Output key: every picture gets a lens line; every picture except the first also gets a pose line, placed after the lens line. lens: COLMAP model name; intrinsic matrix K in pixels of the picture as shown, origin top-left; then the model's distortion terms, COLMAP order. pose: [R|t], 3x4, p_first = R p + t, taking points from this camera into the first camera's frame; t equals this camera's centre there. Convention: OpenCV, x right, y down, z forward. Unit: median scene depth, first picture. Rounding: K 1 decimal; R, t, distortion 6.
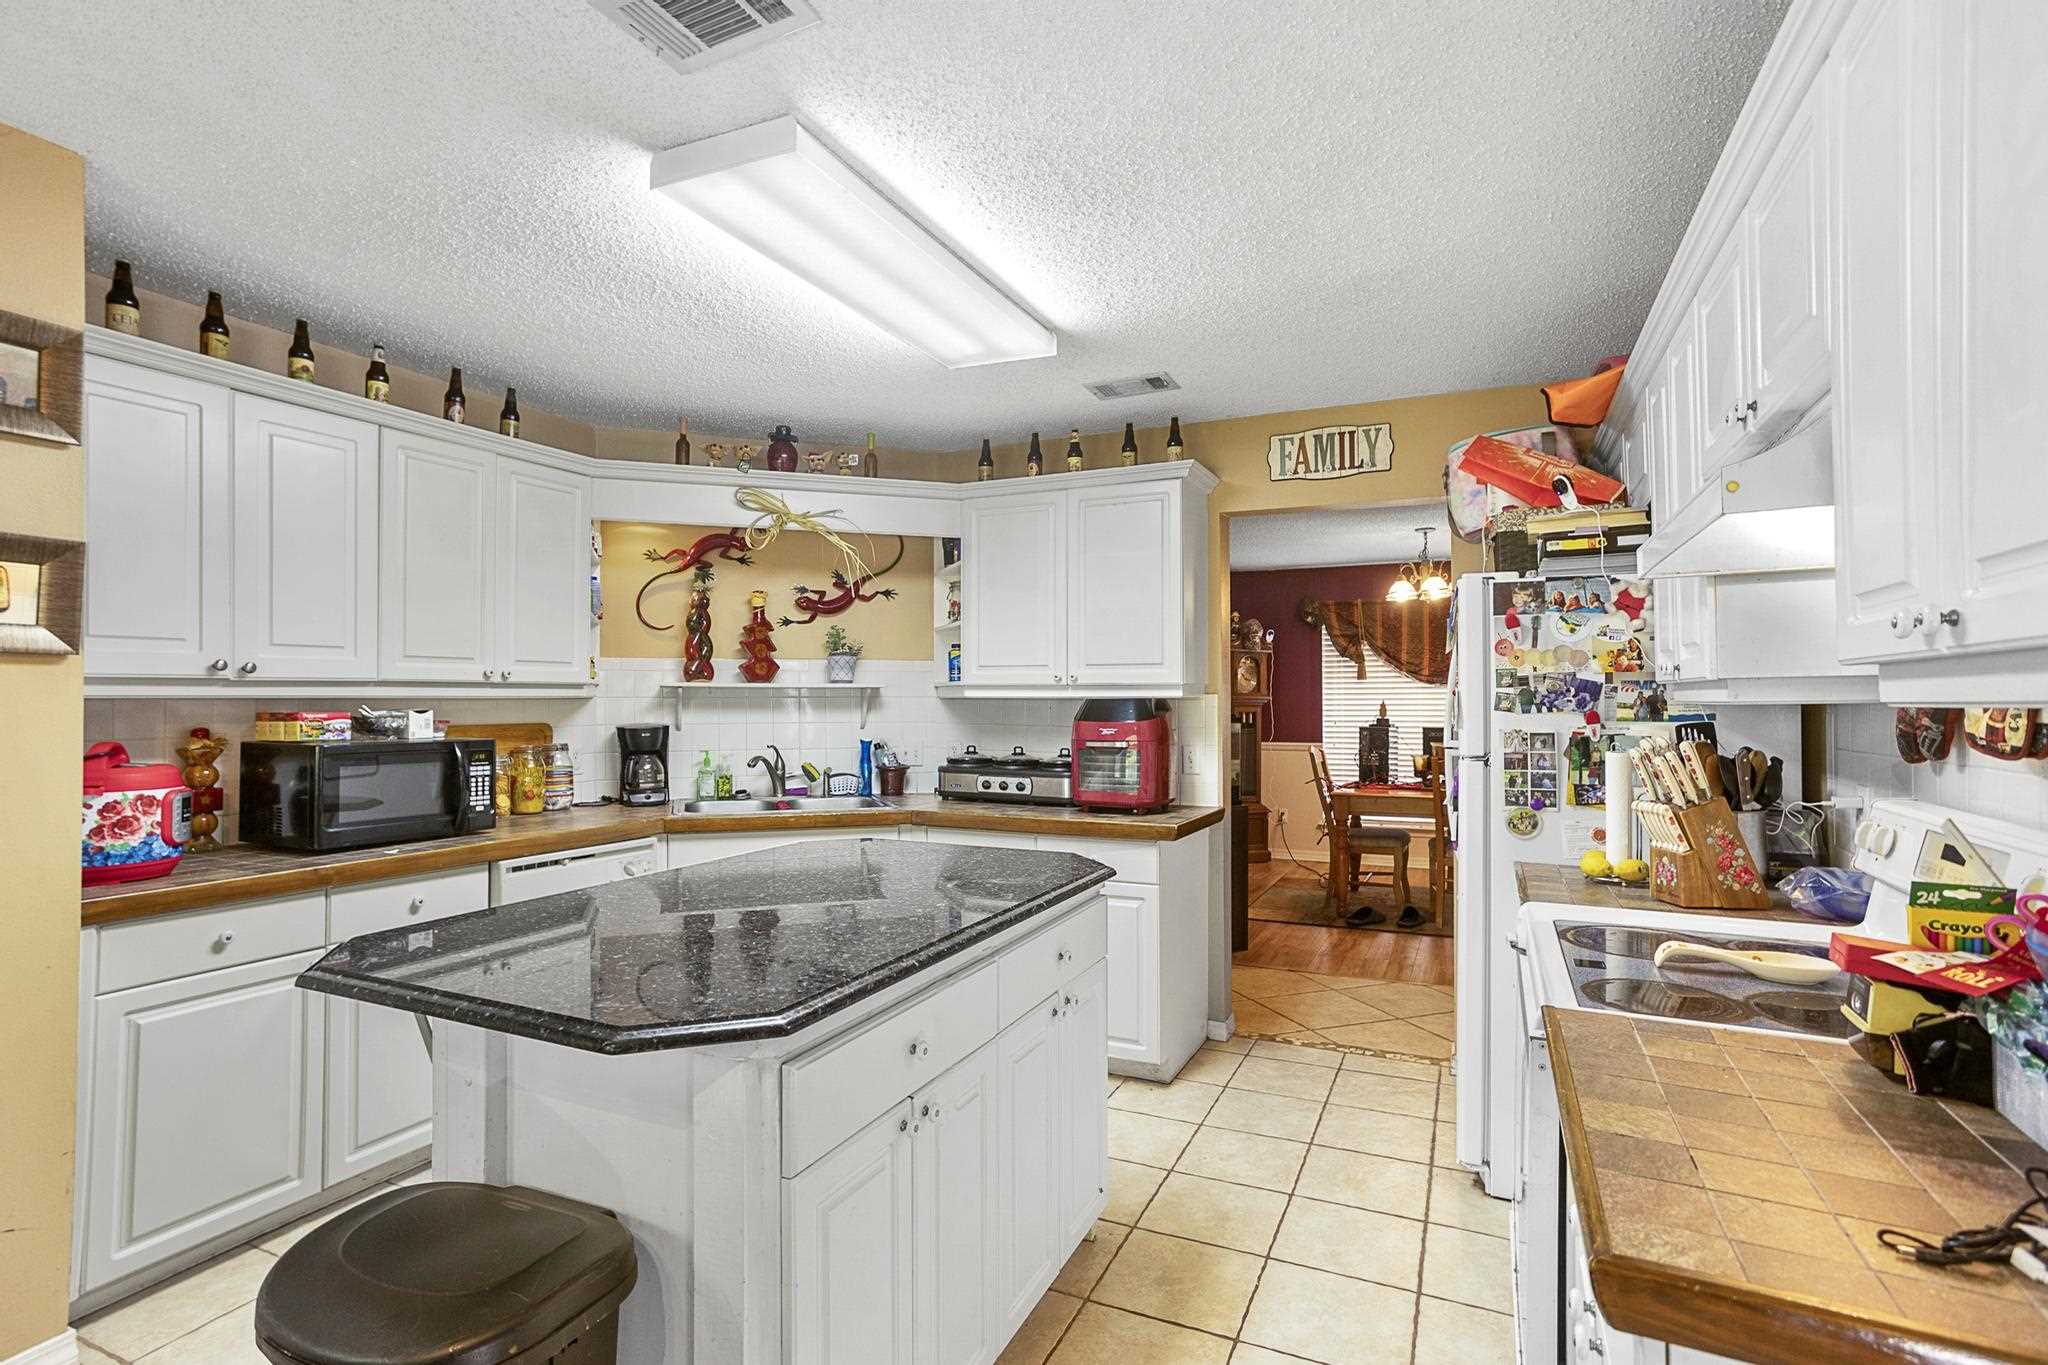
lens RADIAL K [[1000.9, 0, 996.8], [0, 1000.9, 682.7], [0, 0, 1]] dist [-0.025199, 0.015835]
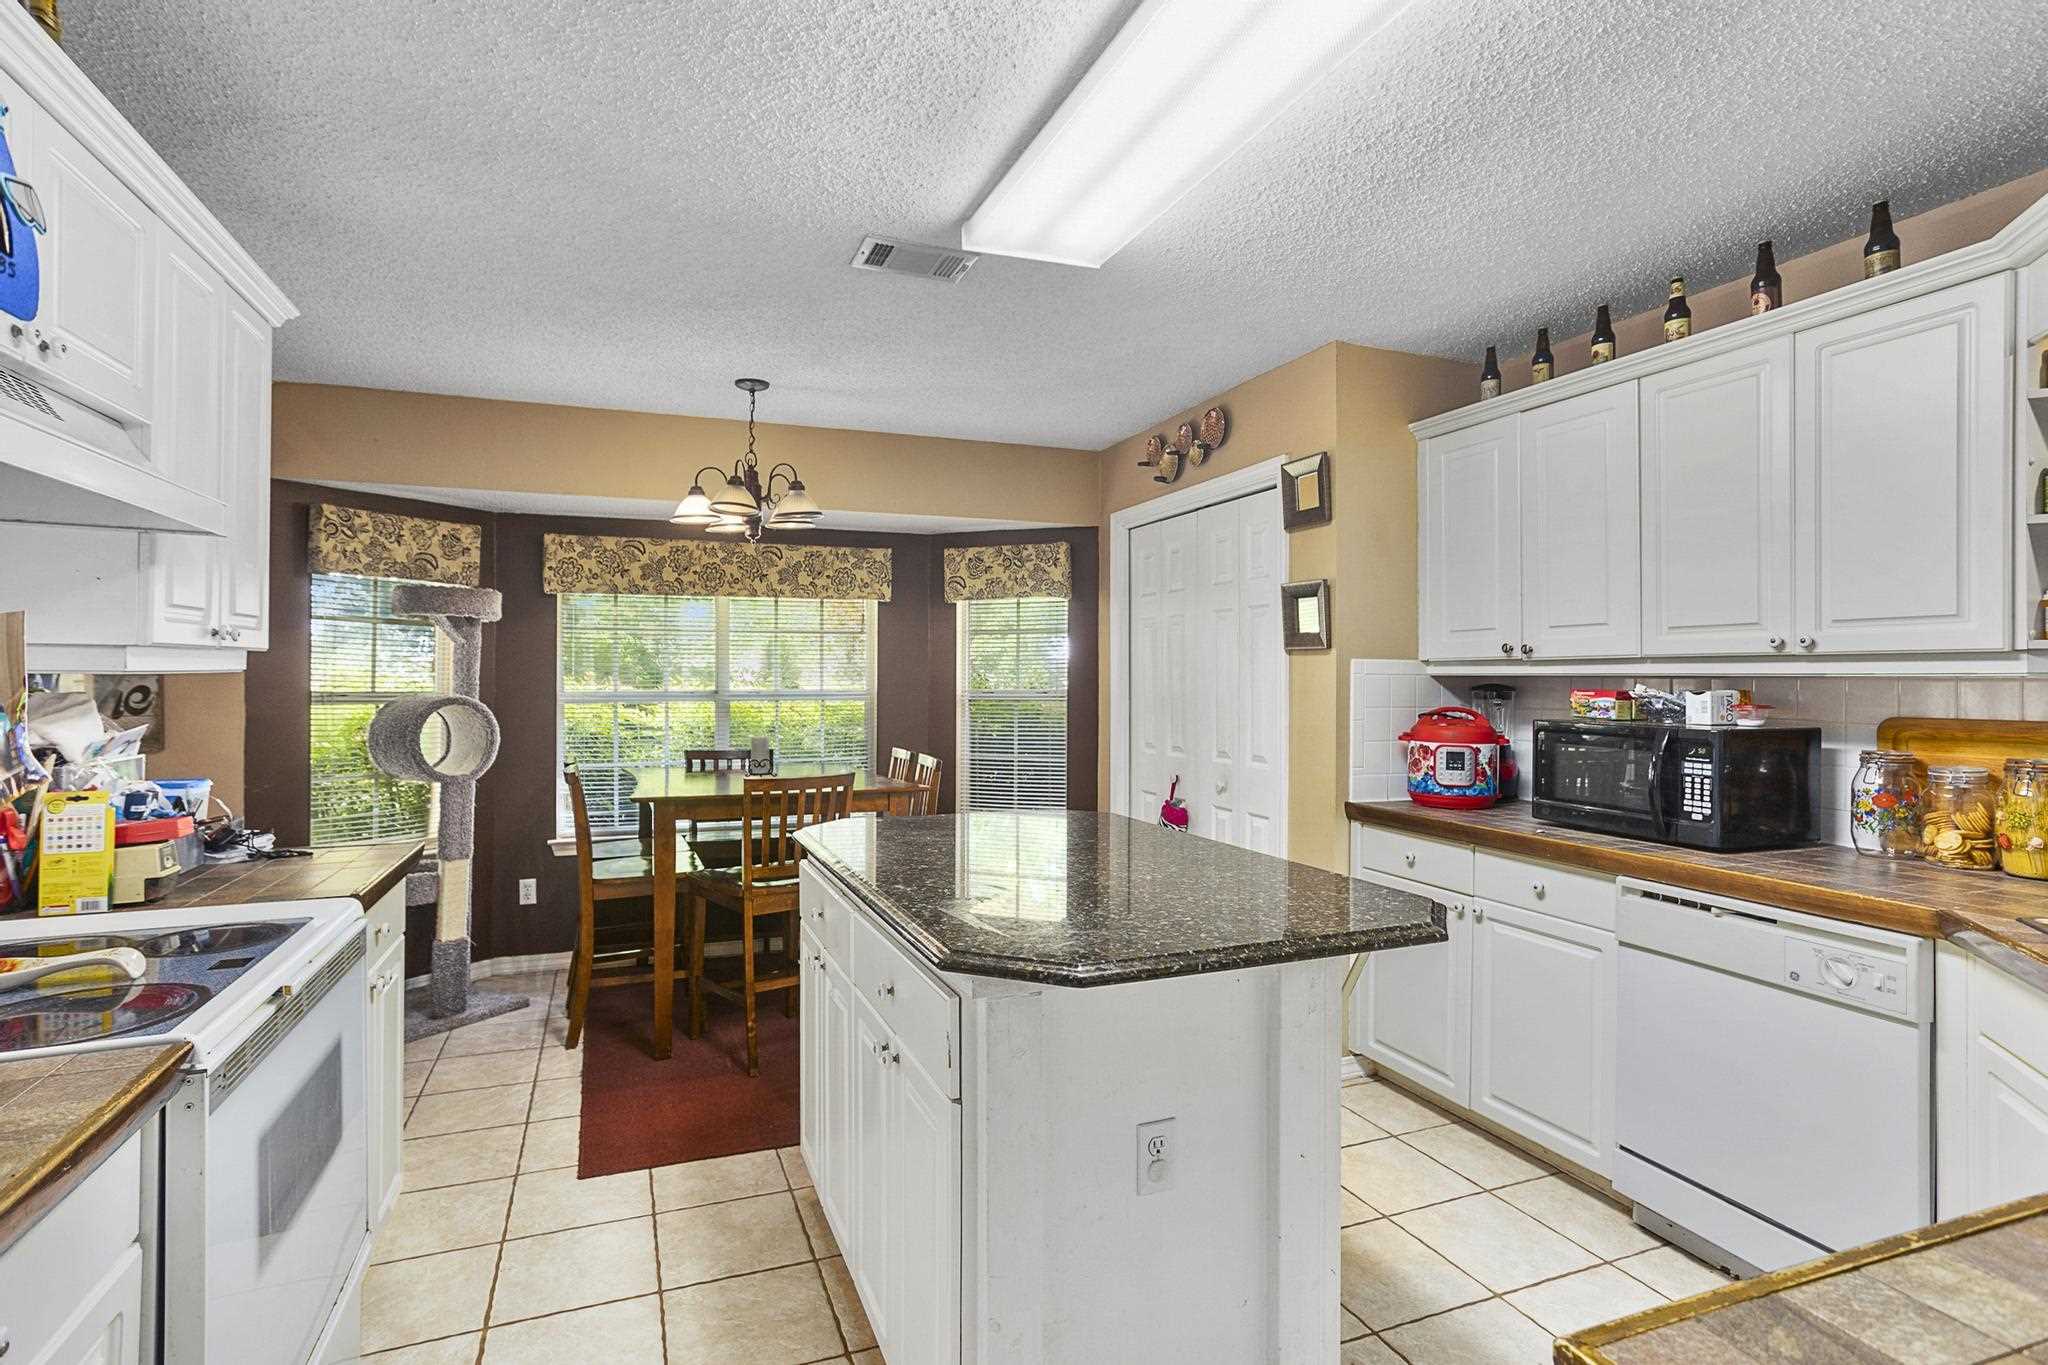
lens RADIAL K [[1000.9, 0, 1021.8], [0, 1000.9, 669.2], [0, 0, 1]] dist [-0.025199, 0.015835]
pose [[-0.670223, -0.007271, -0.742124, 0.337314], [0.006905, 0.999848, -0.016032, 0.015296], [0.742128, -0.015870, -0.670070, 0.915684]]
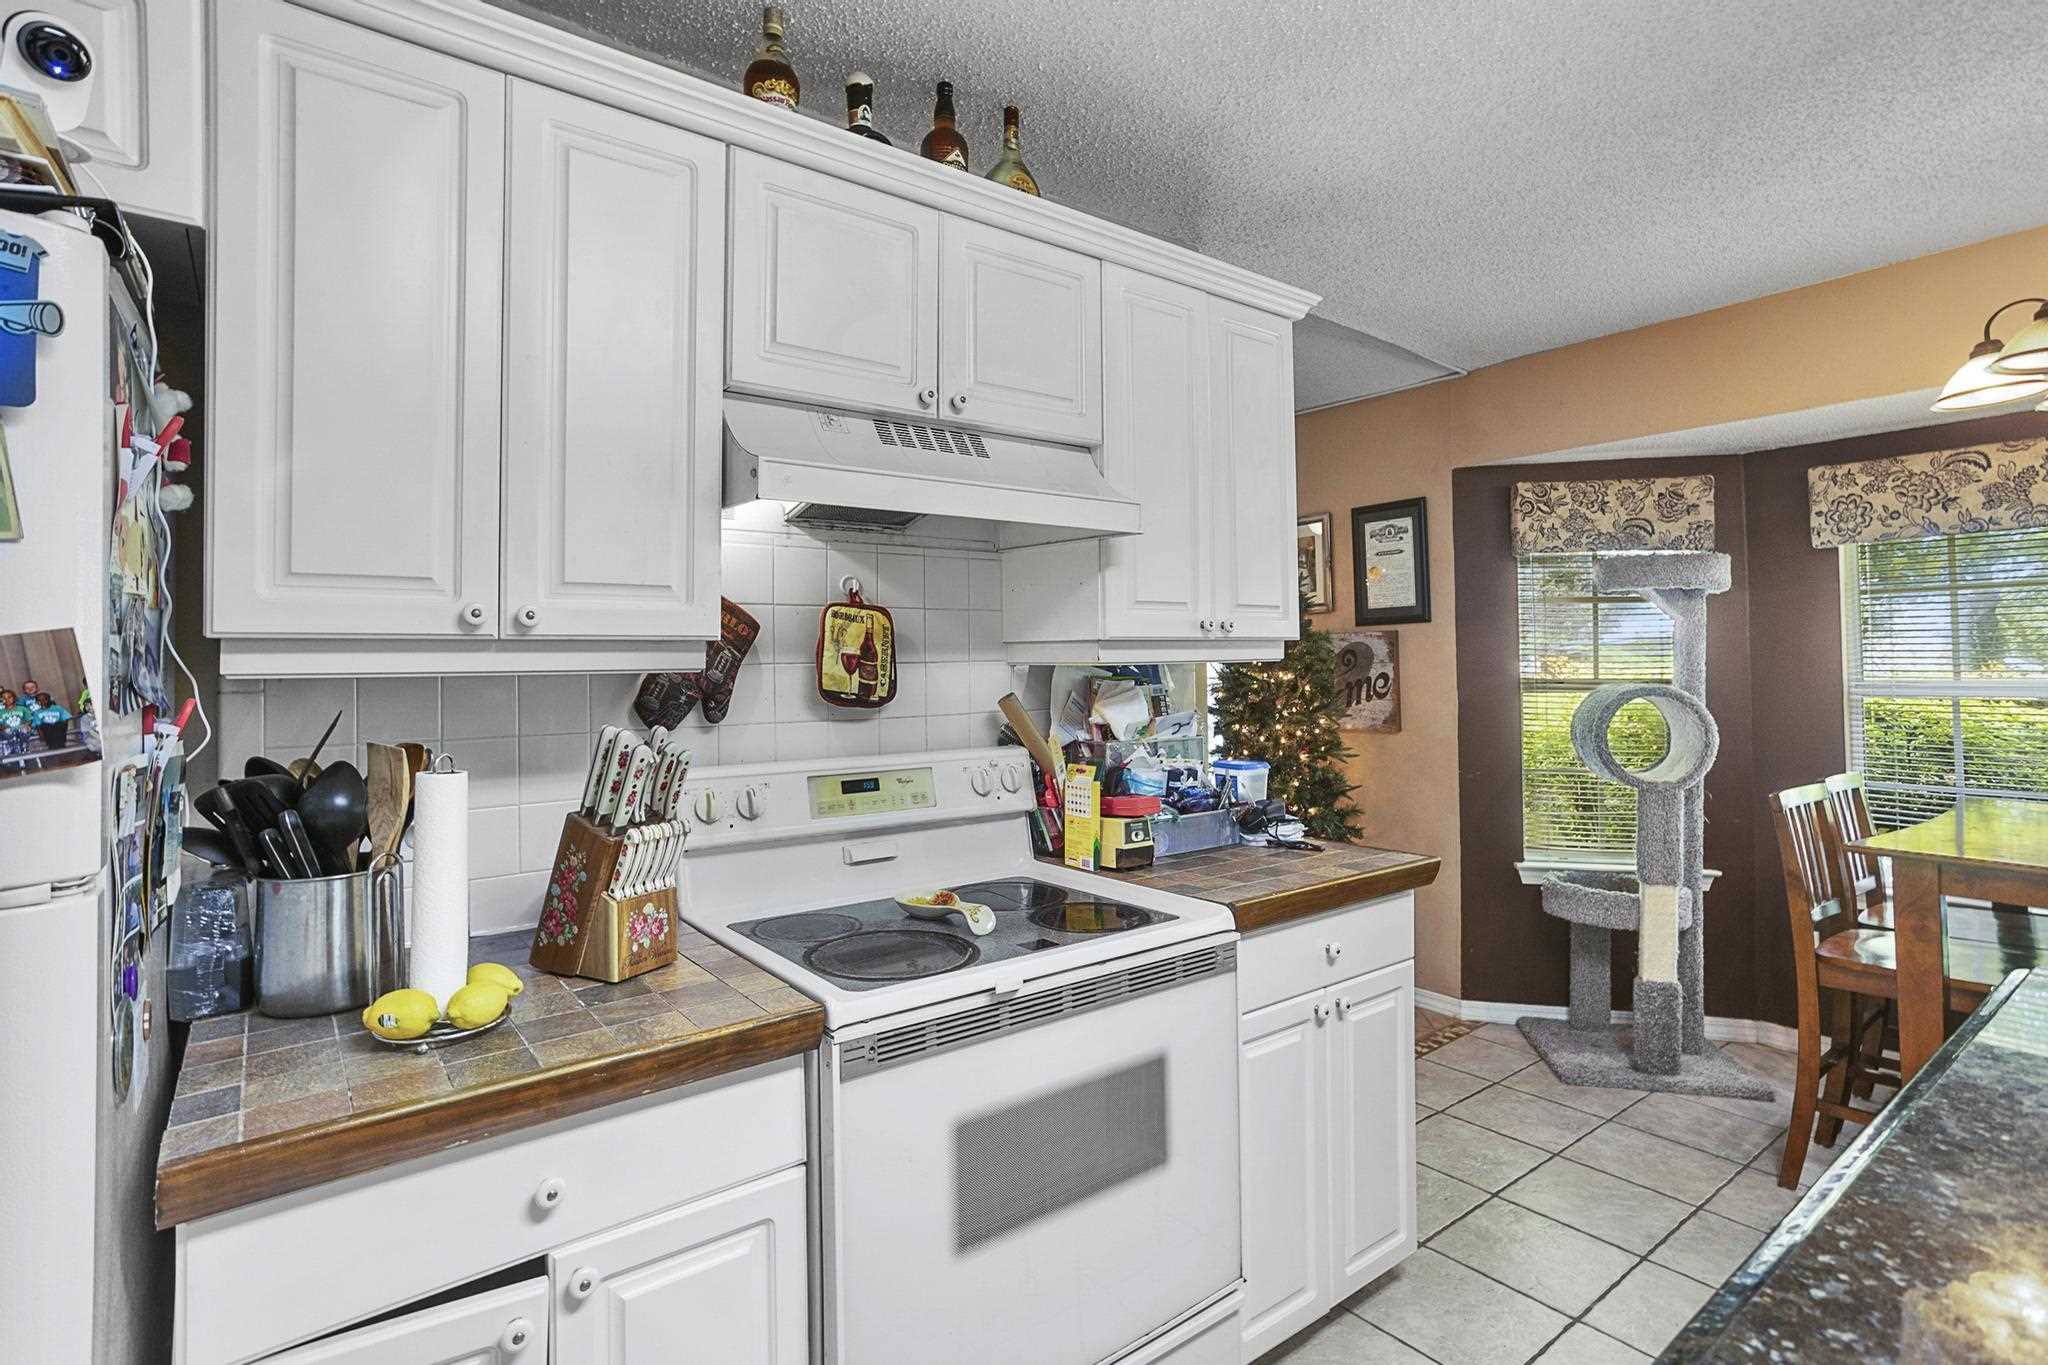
lens RADIAL K [[1000.9, 0, 1015.3], [0, 1000.9, 644.0], [0, 0, 1]] dist [-0.025199, 0.015835]
pose [[-0.896518, 0.017844, 0.442647, 0.087427], [0.003333, 0.999432, -0.033540, 0.013646], [-0.442994, -0.028594, -0.896069, 0.797862]]
